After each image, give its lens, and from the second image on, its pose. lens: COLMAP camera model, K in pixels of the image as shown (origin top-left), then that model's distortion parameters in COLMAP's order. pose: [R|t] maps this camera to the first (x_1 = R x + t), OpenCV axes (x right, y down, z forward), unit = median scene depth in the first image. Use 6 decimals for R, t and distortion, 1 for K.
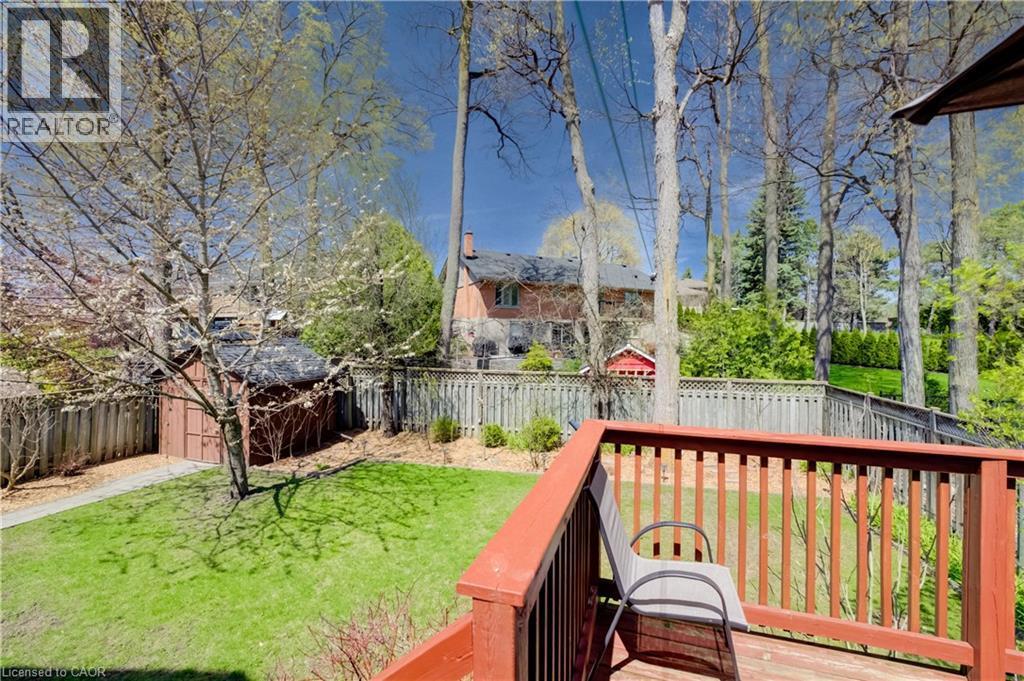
lens RADIAL K [[416.7, 0, 513.1], [0, 416.7, 336.4], [0, 0, 1]] dist [-0.005701, 0.000096]
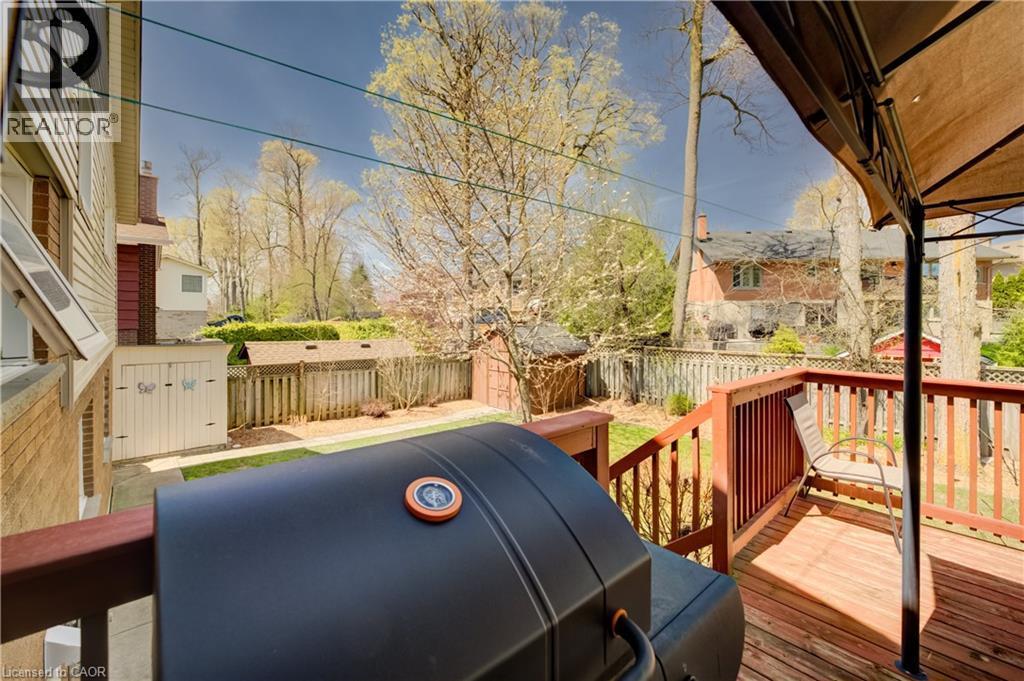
lens RADIAL K [[416.7, 0, 510.4], [0, 416.7, 319.3], [0, 0, 1]] dist [-0.005701, 0.000096]
pose [[0.858737, -0.007270, -0.512365, 0.013506], [0.003789, 0.999962, -0.007838, 0.007960], [0.512402, 0.004789, 0.858732, -0.156931]]
